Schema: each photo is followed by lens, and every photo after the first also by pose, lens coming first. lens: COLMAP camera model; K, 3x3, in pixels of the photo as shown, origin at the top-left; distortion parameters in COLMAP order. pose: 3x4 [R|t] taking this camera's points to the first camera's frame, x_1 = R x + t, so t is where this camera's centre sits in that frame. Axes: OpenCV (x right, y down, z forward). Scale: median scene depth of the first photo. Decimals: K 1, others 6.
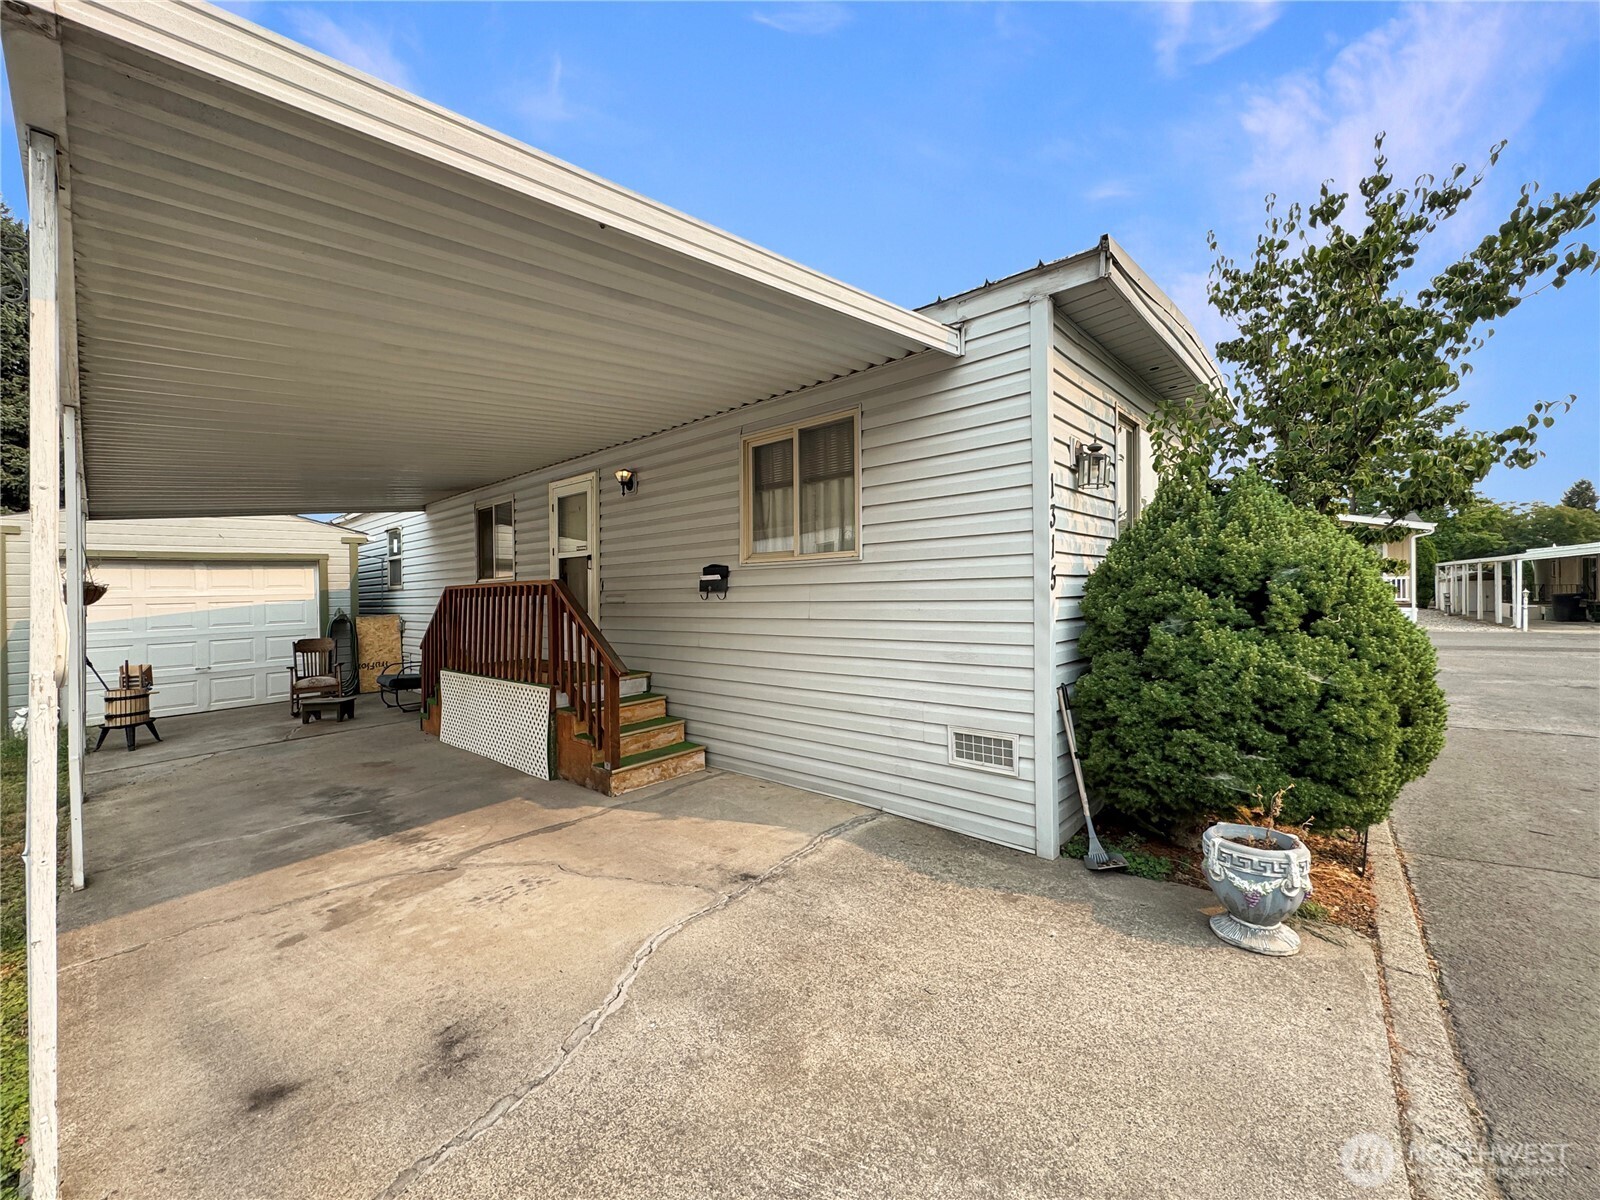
lens RADIAL K [[637.5, 0, 804.4], [0, 637.5, 596.5], [0, 0, 1]] dist [-0.000652, 0.000046]
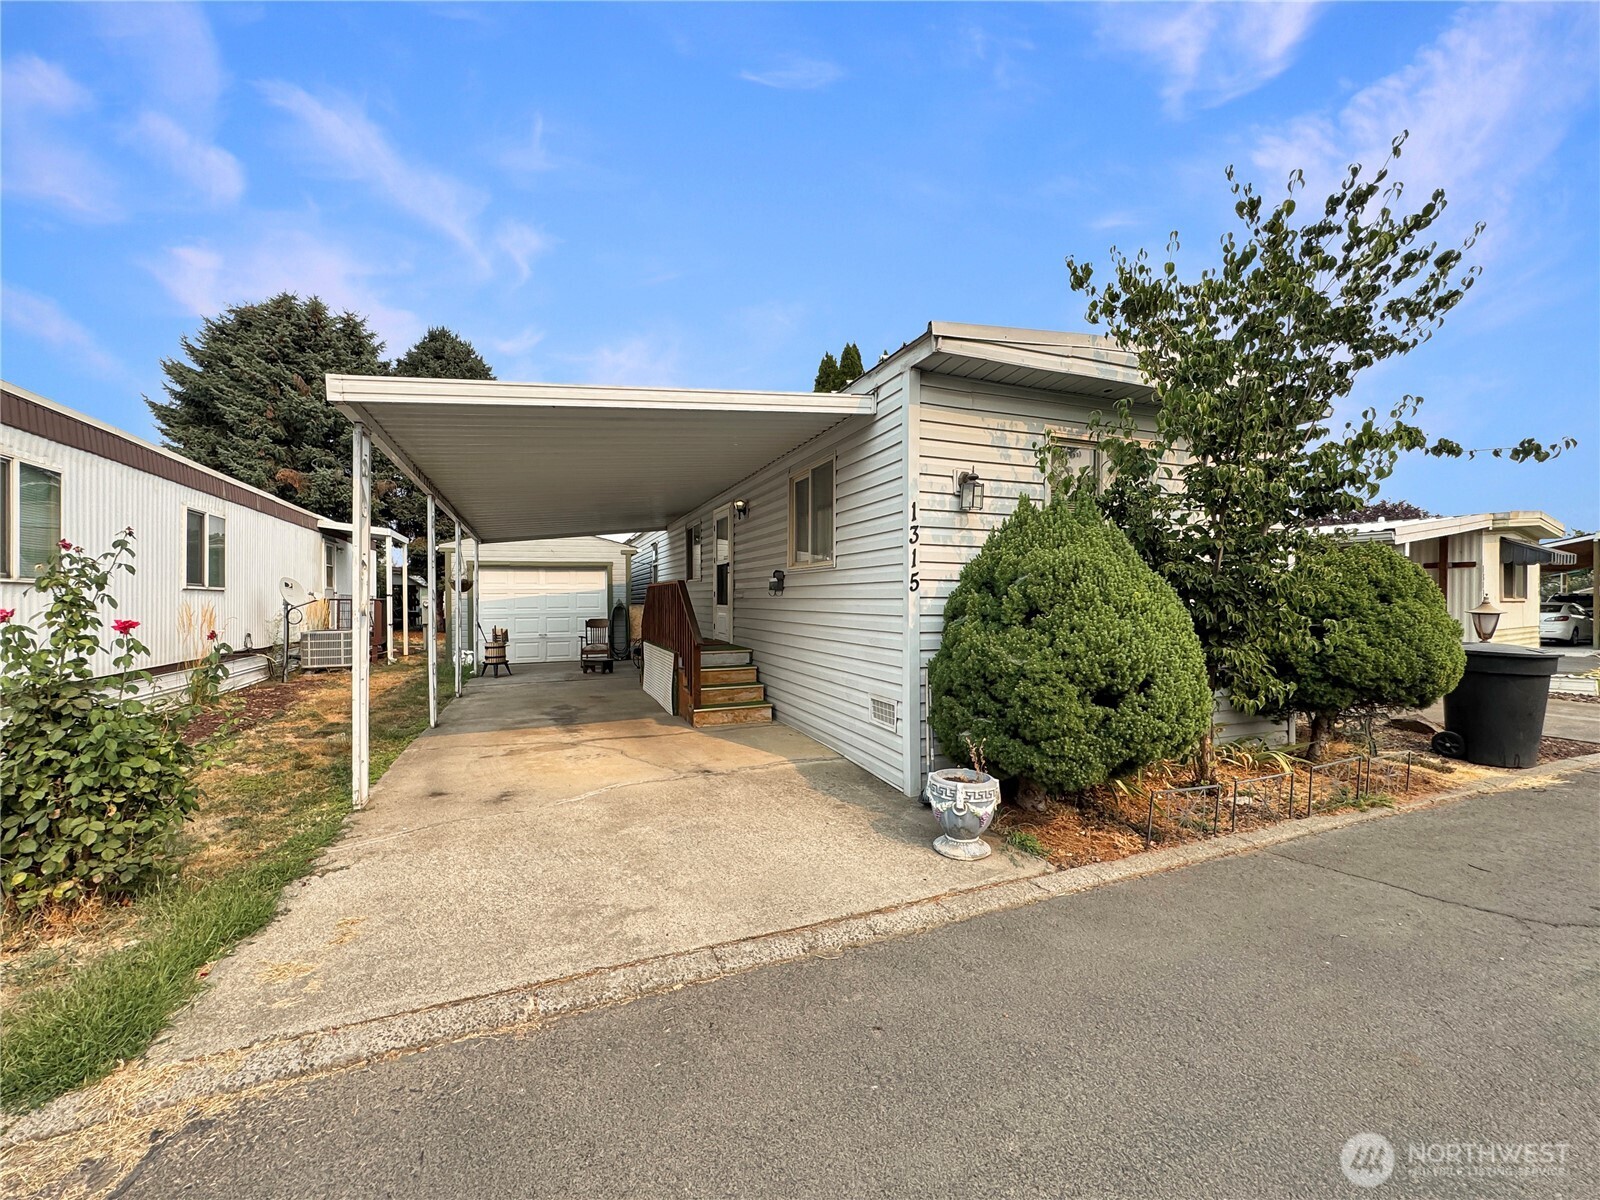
lens RADIAL K [[647.2, 0, 800.0], [0, 647.2, 600.0], [0, 0, 1]] dist [-0.000258, 0.000289]
pose [[0.885889, 0.020135, -0.463460, 0.731954], [-0.018375, 0.999797, 0.008313, 0.001473], [0.463534, 0.001152, 0.886079, -0.261862]]
